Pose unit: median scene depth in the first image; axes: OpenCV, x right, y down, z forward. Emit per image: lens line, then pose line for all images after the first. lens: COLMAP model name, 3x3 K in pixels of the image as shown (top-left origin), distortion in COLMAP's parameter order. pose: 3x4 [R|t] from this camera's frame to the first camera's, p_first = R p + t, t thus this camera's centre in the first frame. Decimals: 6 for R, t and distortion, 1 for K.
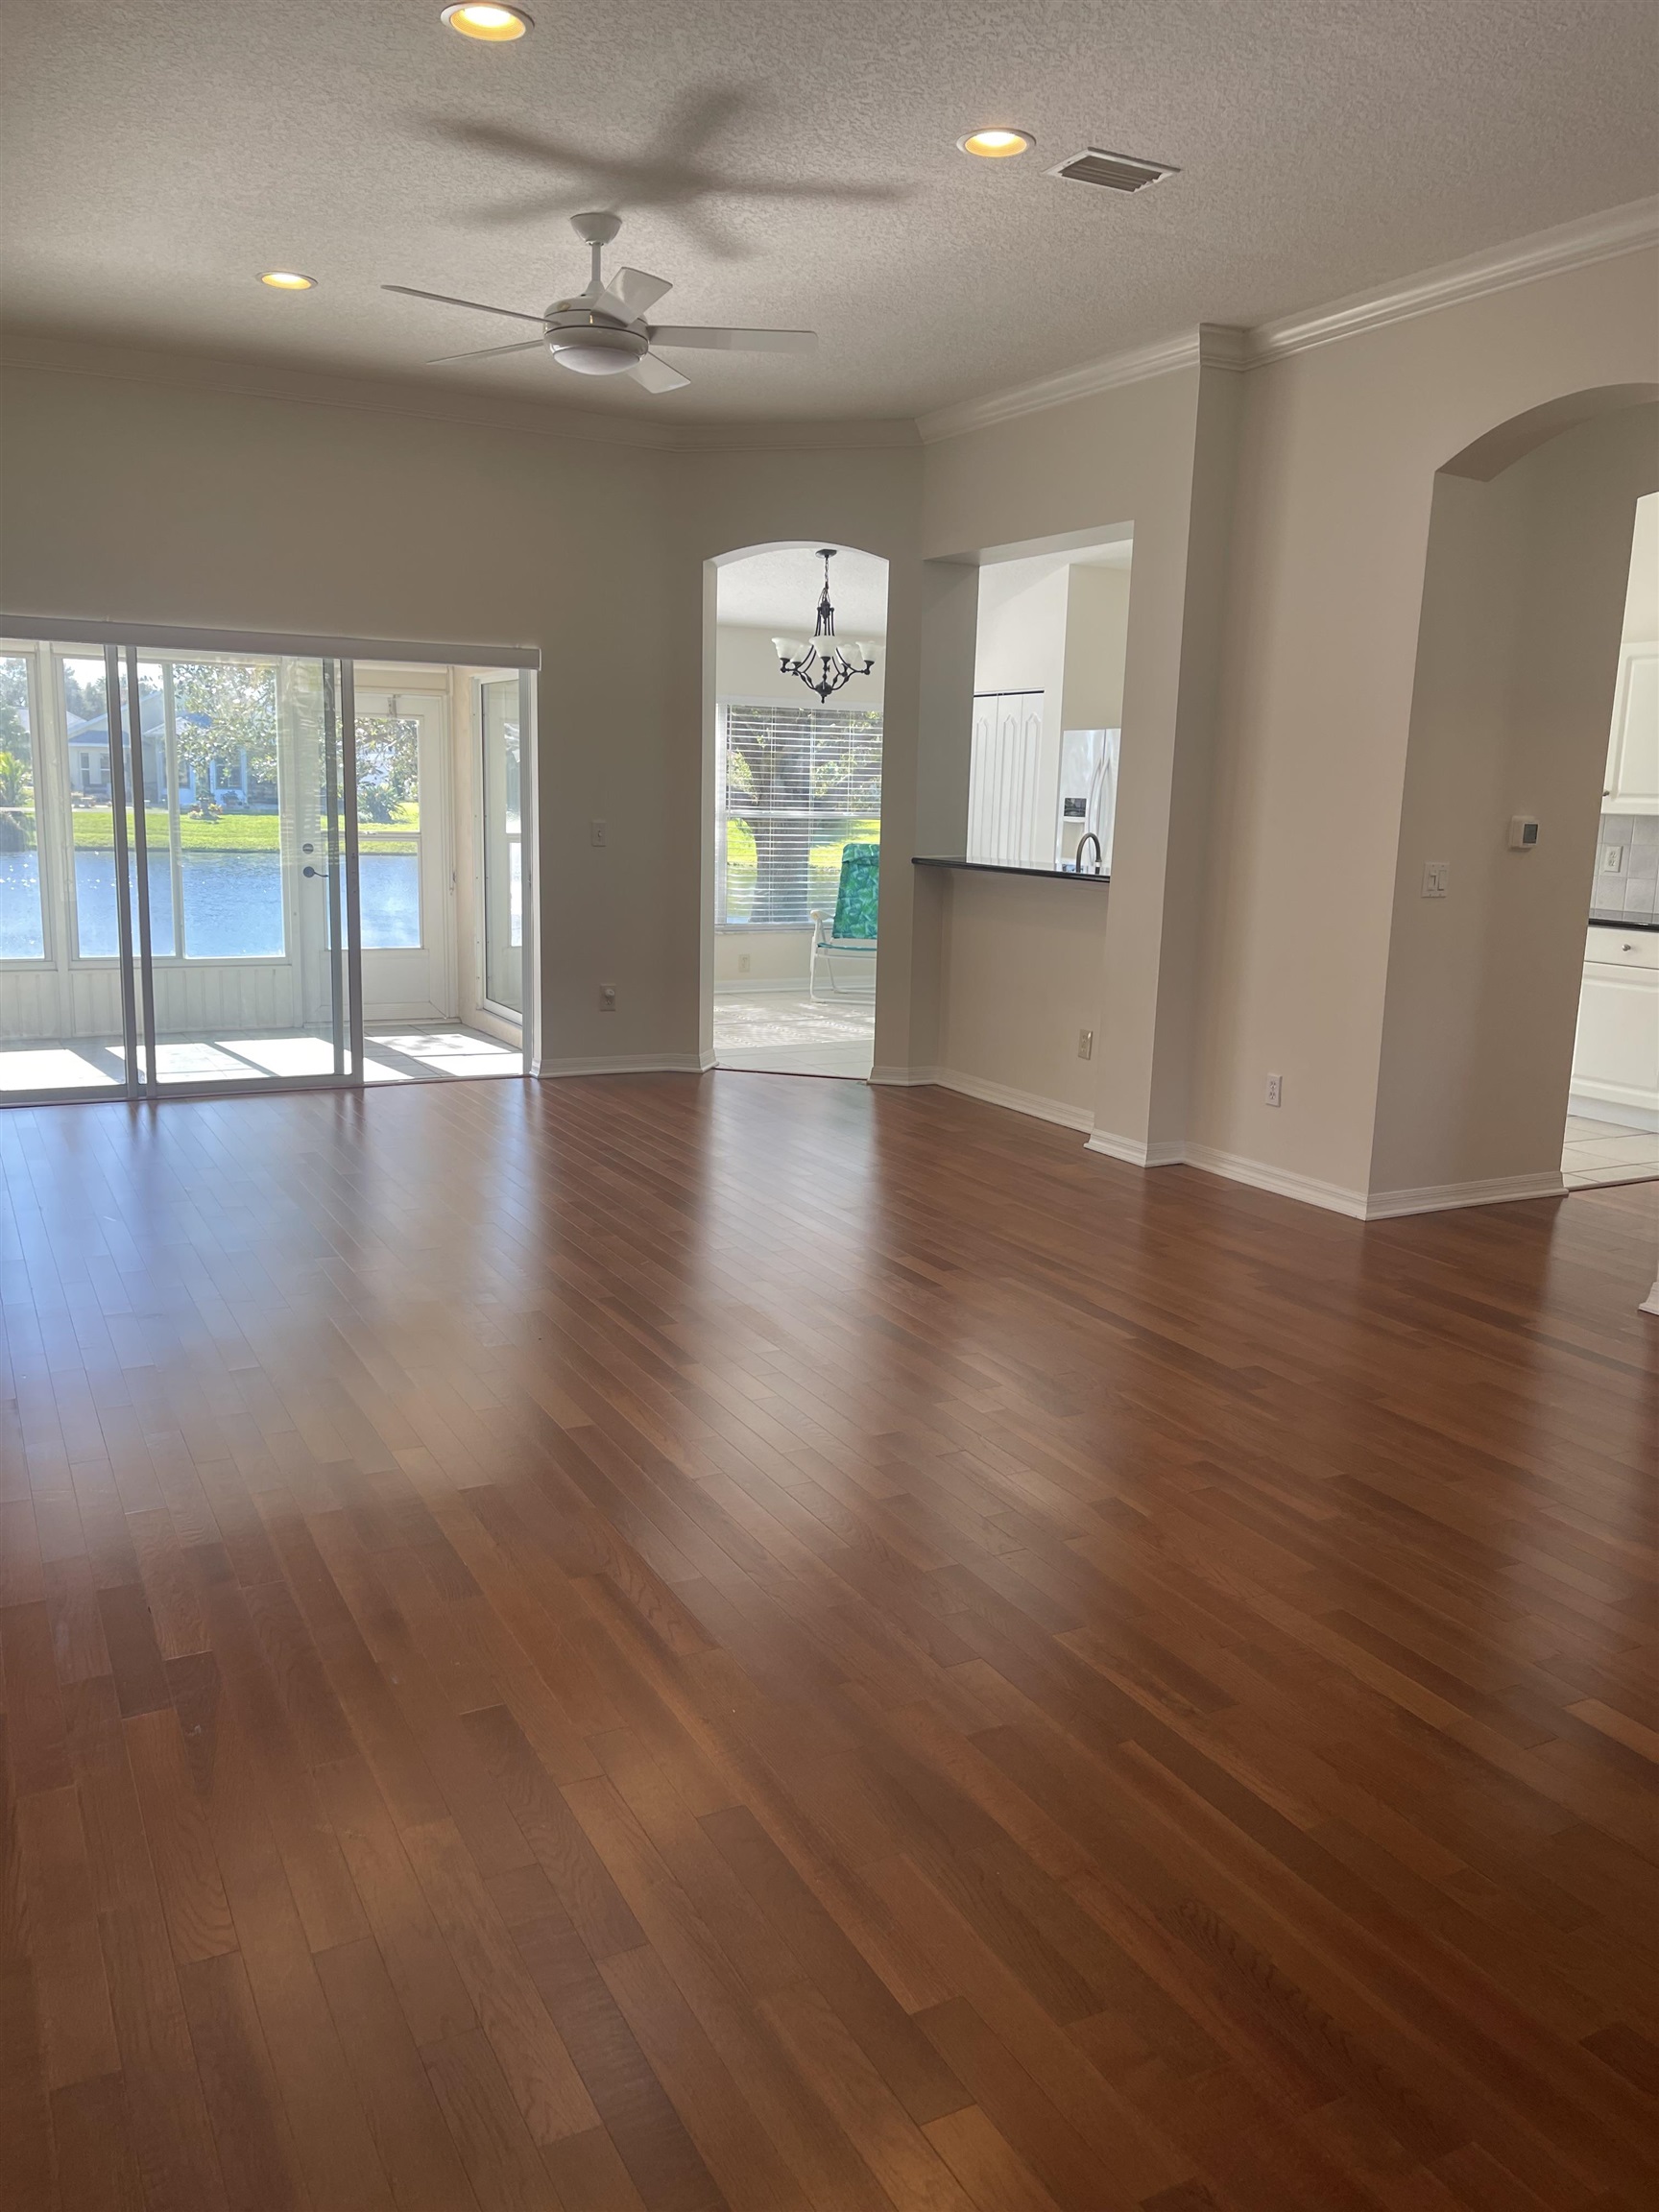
lens RADIAL K [[1663.7, 0, 826.8], [0, 1663.7, 1107.0], [0, 0, 1]] dist [0.009461, -0.030398]
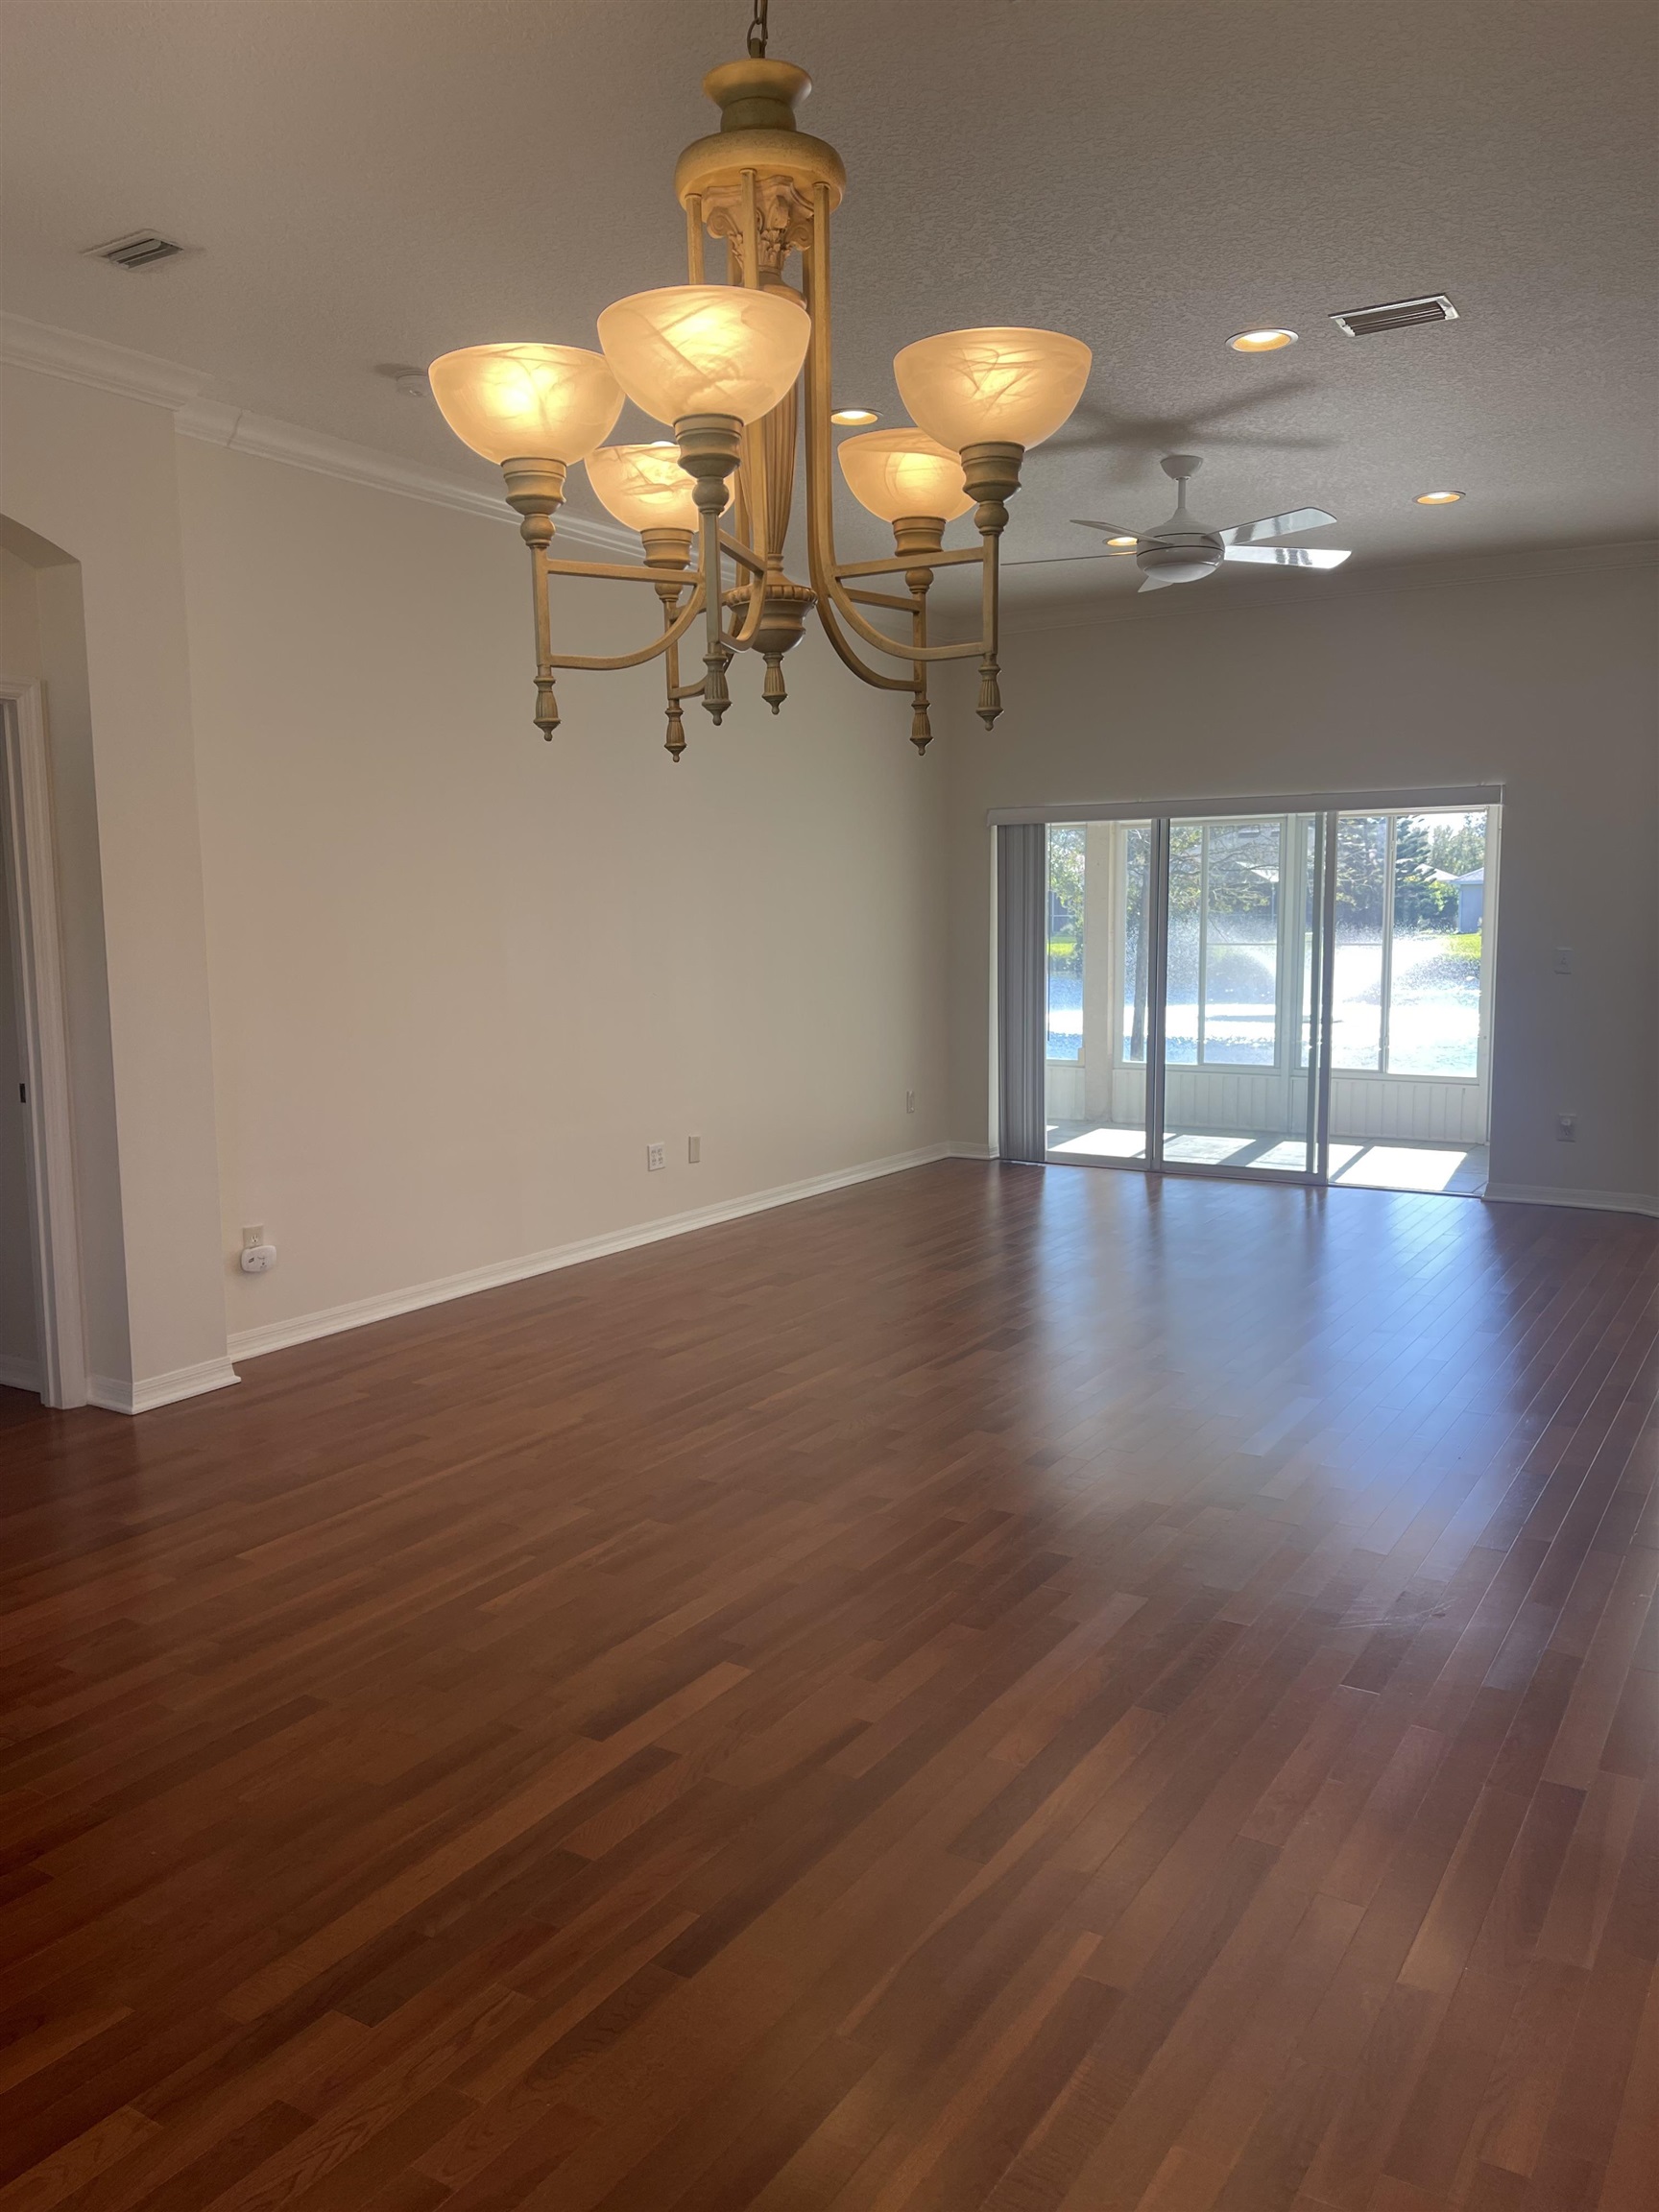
lens RADIAL K [[1663.7, 0, 819.4], [0, 1663.7, 1110.4], [0, 0, 1]] dist [0.009461, -0.030398]
pose [[0.504699, 0.070763, -0.860390, 0.520667], [-0.135961, 0.990713, 0.001727, -0.018153], [0.852522, 0.116108, 0.509633, 0.135088]]
